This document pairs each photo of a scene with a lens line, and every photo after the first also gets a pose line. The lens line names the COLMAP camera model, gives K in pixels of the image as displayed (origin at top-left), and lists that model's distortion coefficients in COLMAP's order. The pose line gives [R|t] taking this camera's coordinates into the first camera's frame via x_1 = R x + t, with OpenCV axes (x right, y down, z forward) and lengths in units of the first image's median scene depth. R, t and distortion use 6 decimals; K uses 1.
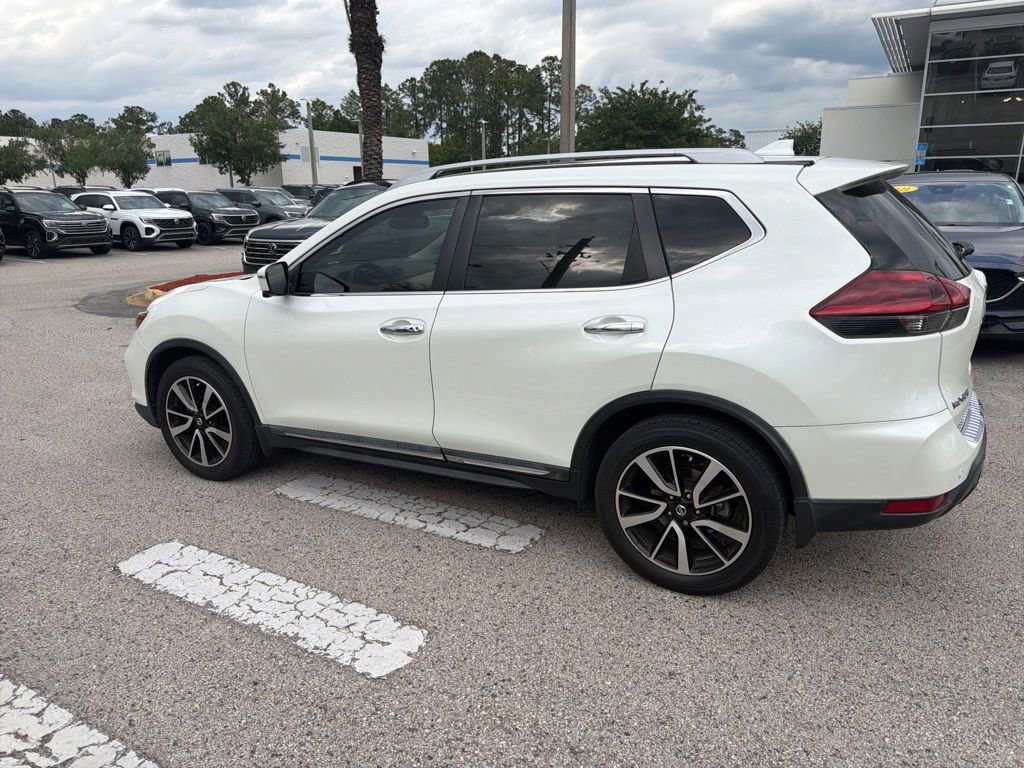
lens RADIAL K [[723.5, 0, 510.8], [0, 723.5, 383.5], [0, 0, 1]] dist [0.015852, -0.020039]
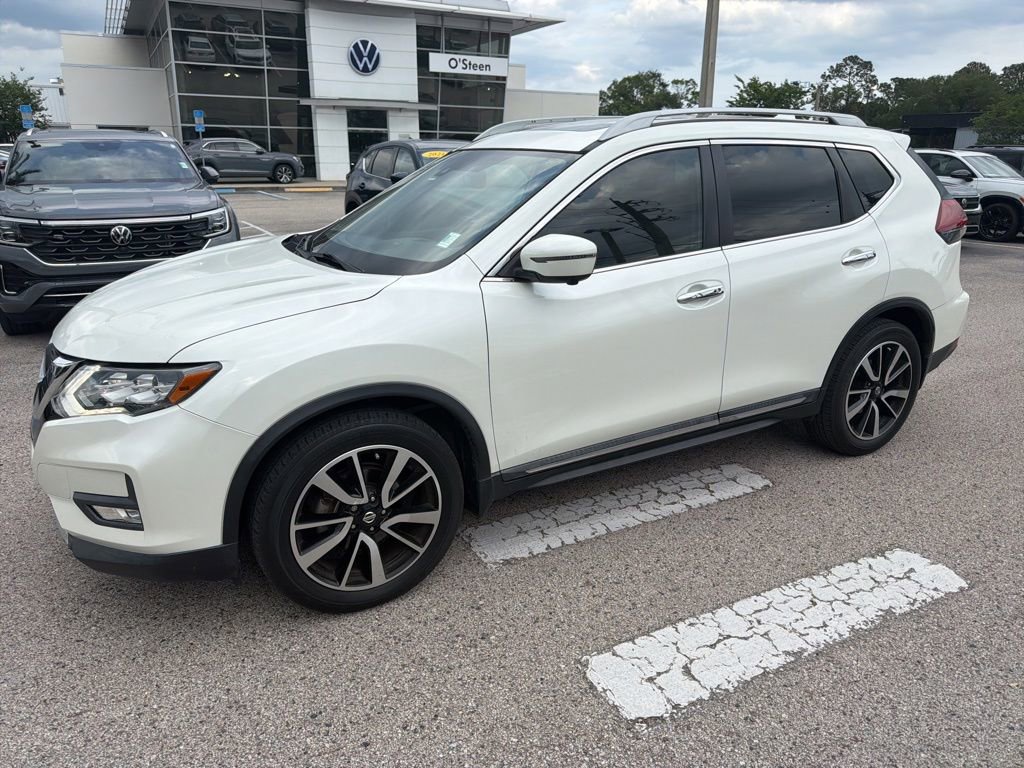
lens RADIAL K [[729.0, 0, 515.5], [0, 729.0, 383.3], [0, 0, 1]] dist [0.017762, -0.021648]
pose [[0.528349, -0.237330, 0.815182, -0.857935], [0.206098, 0.967270, 0.148029, -0.123299], [-0.823633, 0.089797, 0.559969, 0.568750]]
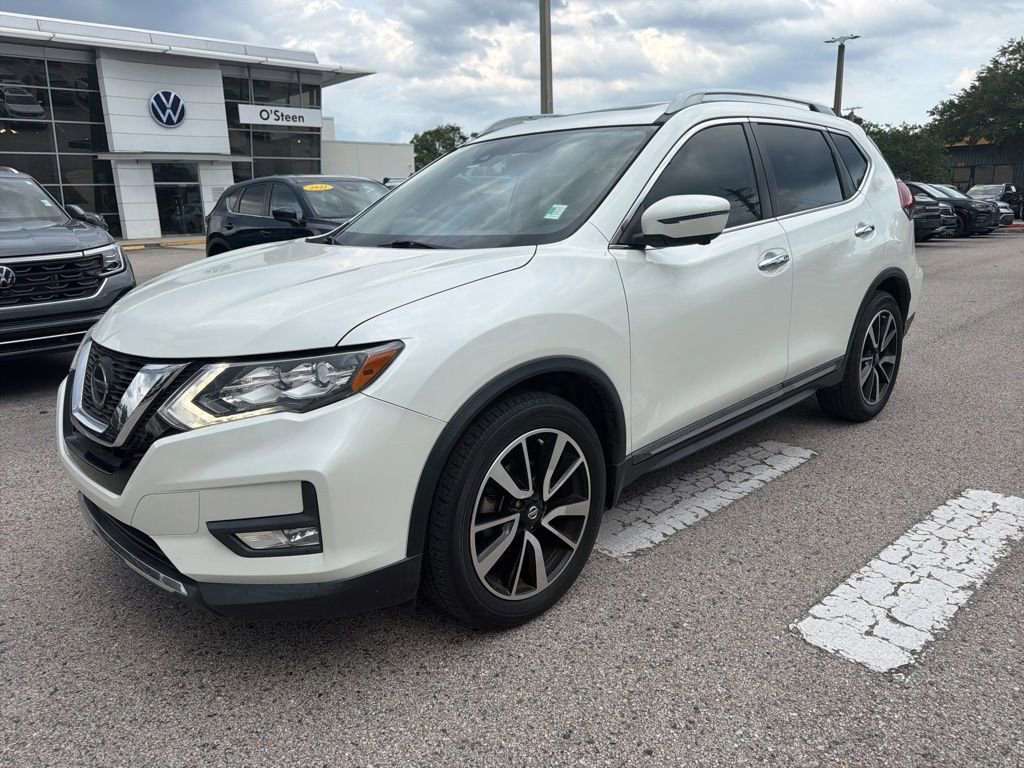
lens RADIAL K [[735.0, 0, 505.9], [0, 735.0, 381.4], [0, 0, 1]] dist [0.002551, -0.004300]
pose [[0.306860, -0.219248, 0.926157, -0.943292], [0.273396, 0.952399, 0.134877, -0.121893], [-0.911642, 0.211819, 0.352195, 0.832626]]
